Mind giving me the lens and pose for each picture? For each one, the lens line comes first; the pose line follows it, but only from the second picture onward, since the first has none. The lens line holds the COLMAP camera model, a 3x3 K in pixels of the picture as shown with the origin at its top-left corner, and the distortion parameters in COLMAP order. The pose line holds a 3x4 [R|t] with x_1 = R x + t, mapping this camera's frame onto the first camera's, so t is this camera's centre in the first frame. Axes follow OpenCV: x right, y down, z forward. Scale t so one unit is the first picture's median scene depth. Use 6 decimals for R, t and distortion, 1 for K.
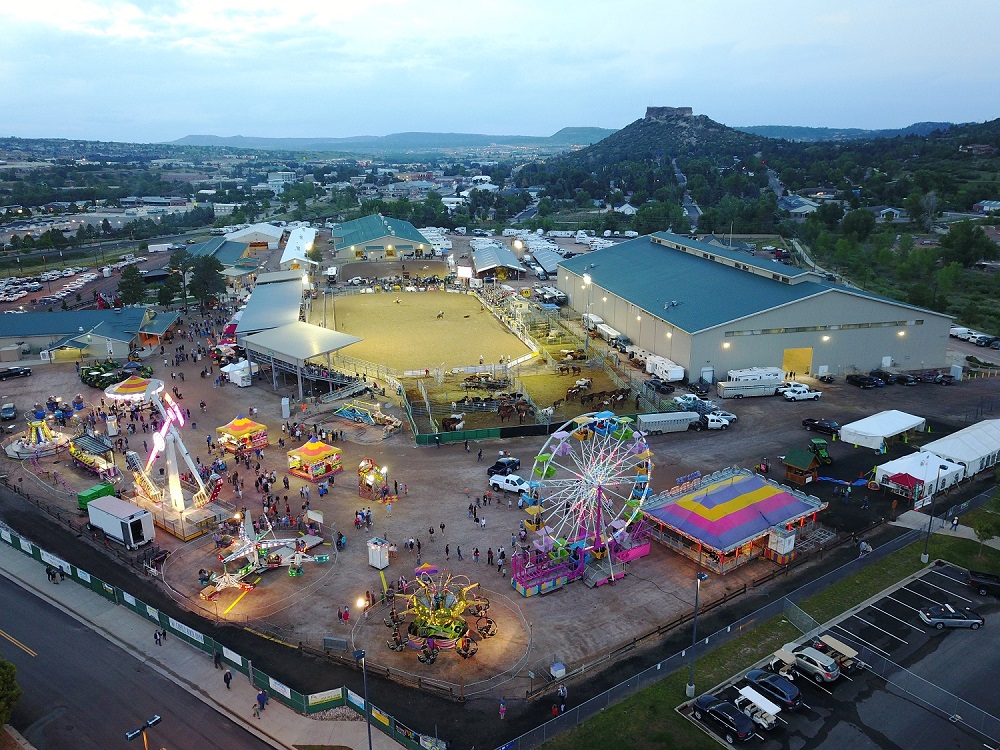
lens RADIAL K [[766.9, 0, 499.5], [0, 766.9, 375.7], [0, 0, 1]] dist [0.000066, -0.003197]
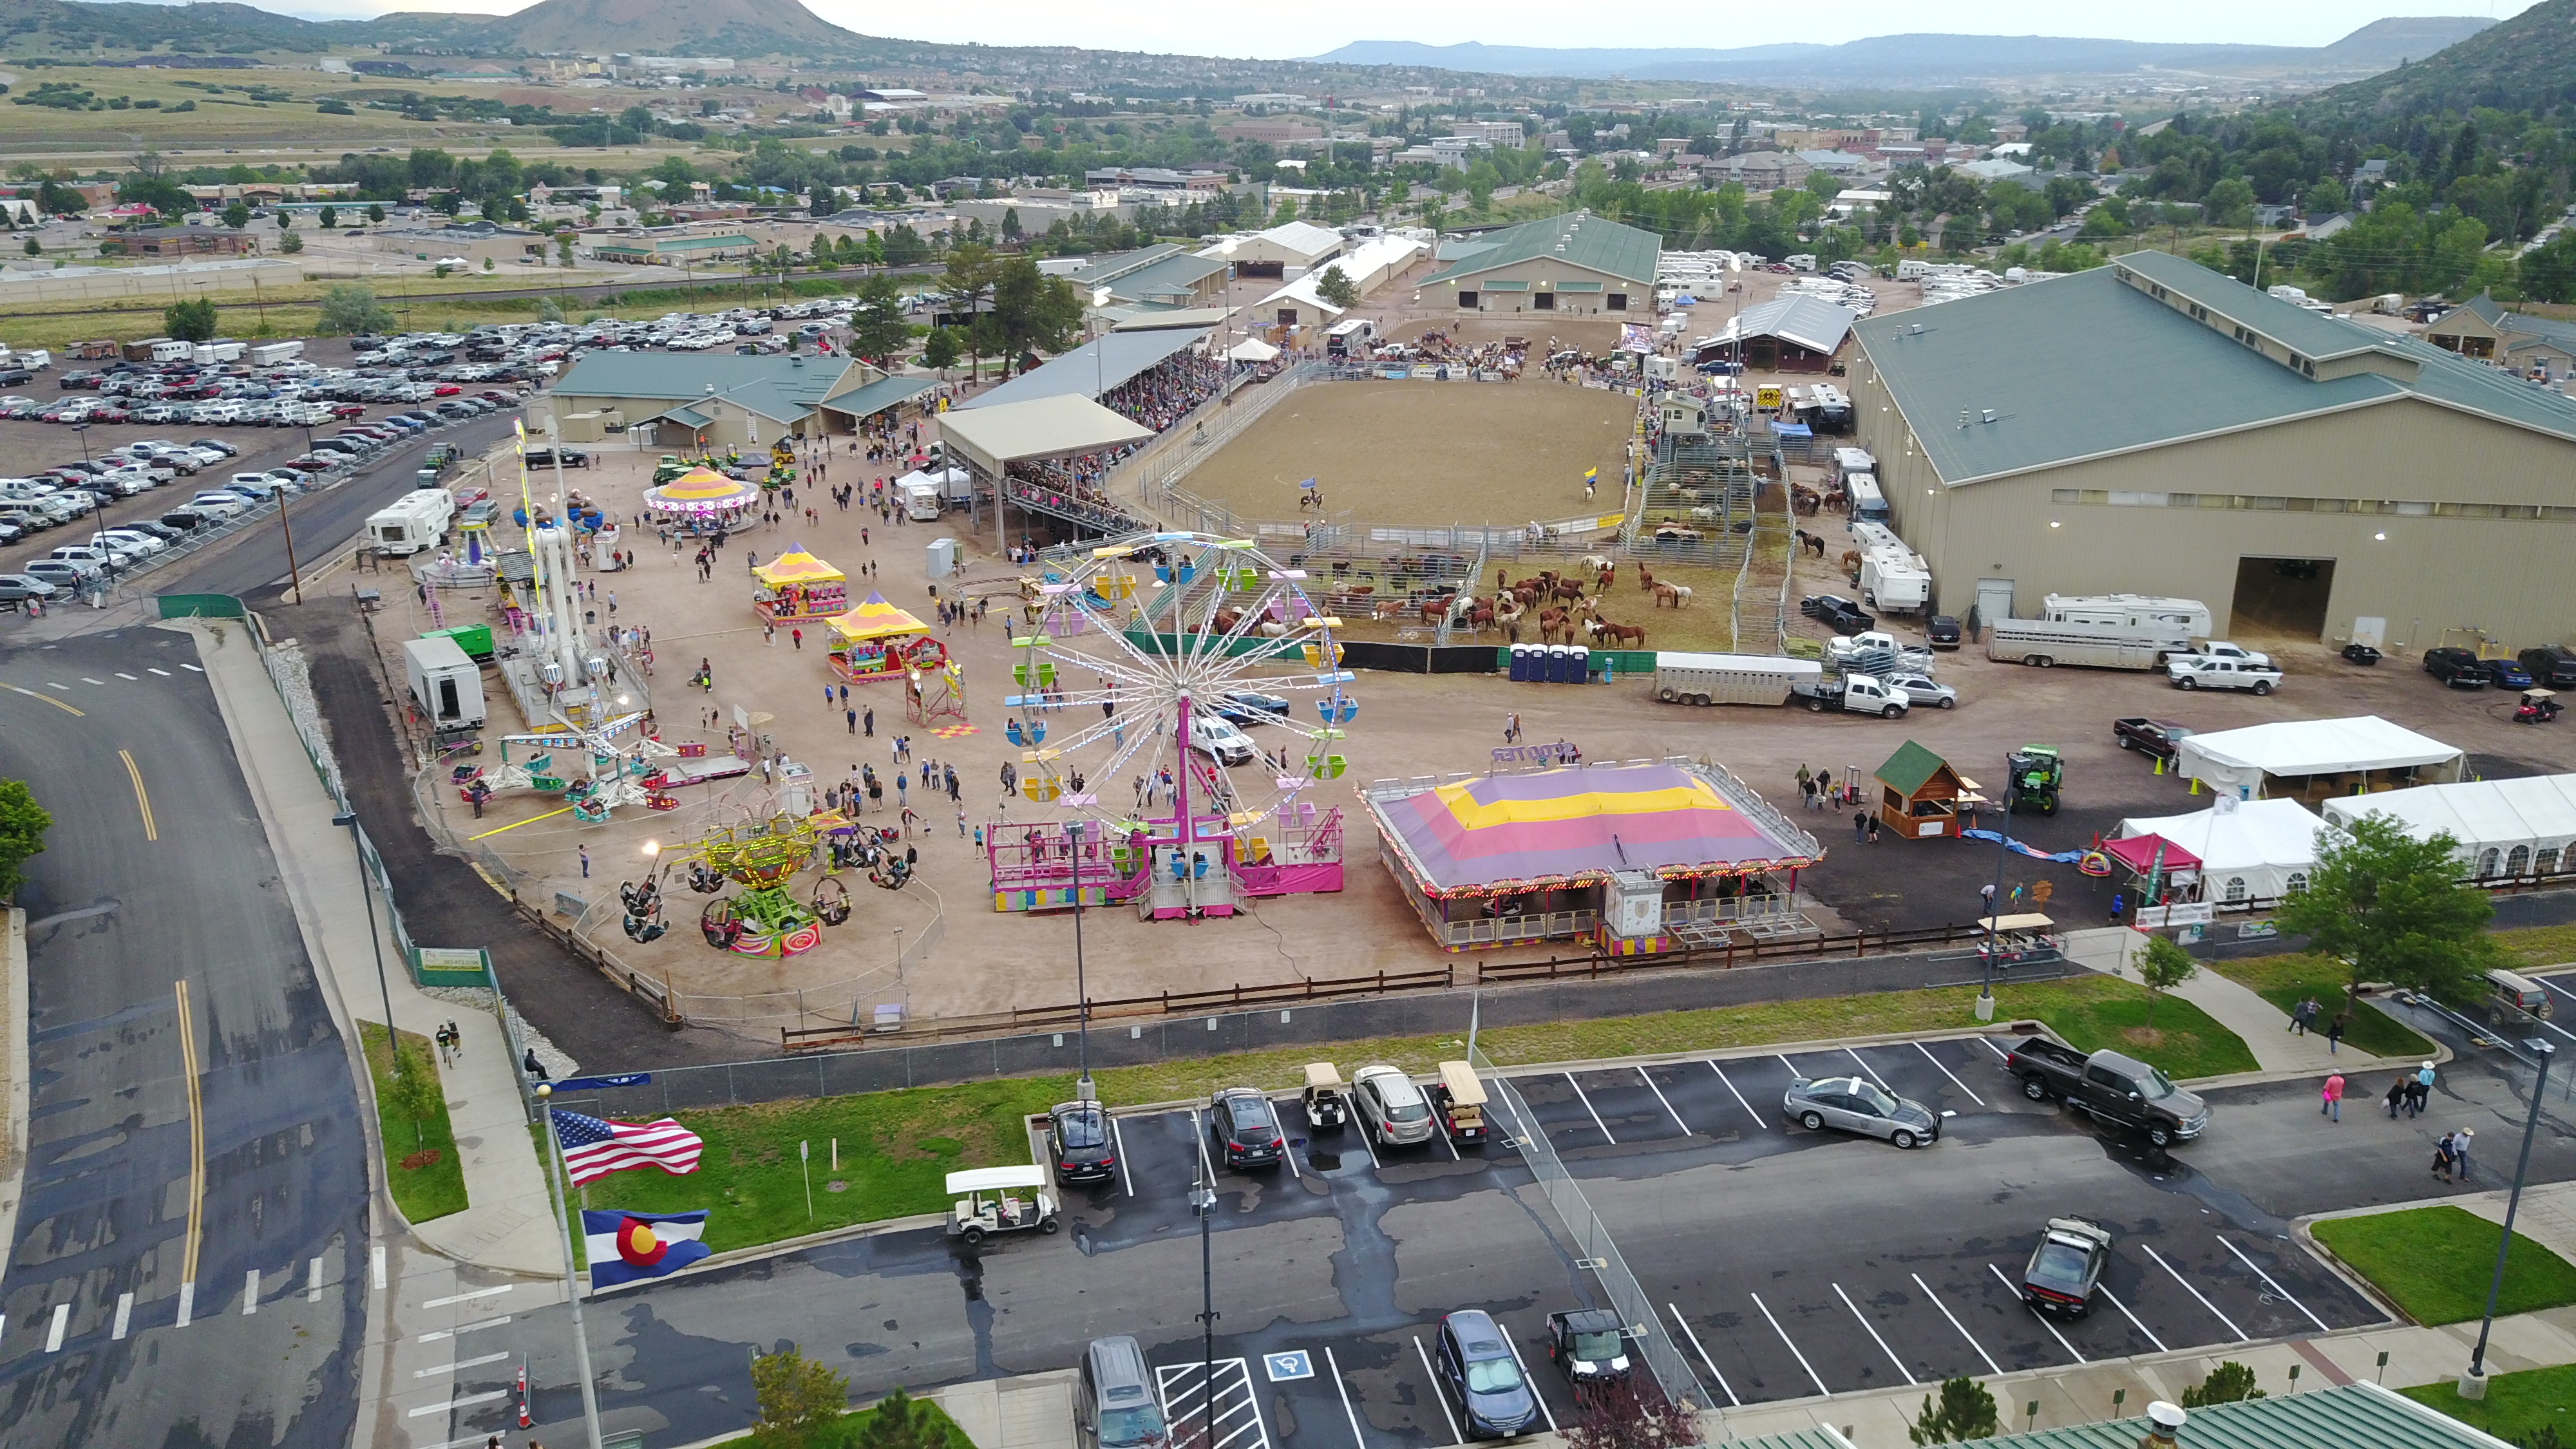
lens RADIAL K [[1978.9, 0, 1287.5], [0, 1978.9, 725.6], [0, 0, 1]] dist [-0.000733, -0.004080]
pose [[0.920783, 0.127641, -0.368602, 0.325958], [-0.116860, 0.991811, 0.051529, 0.050338], [0.372160, -0.004372, 0.928158, -0.020844]]
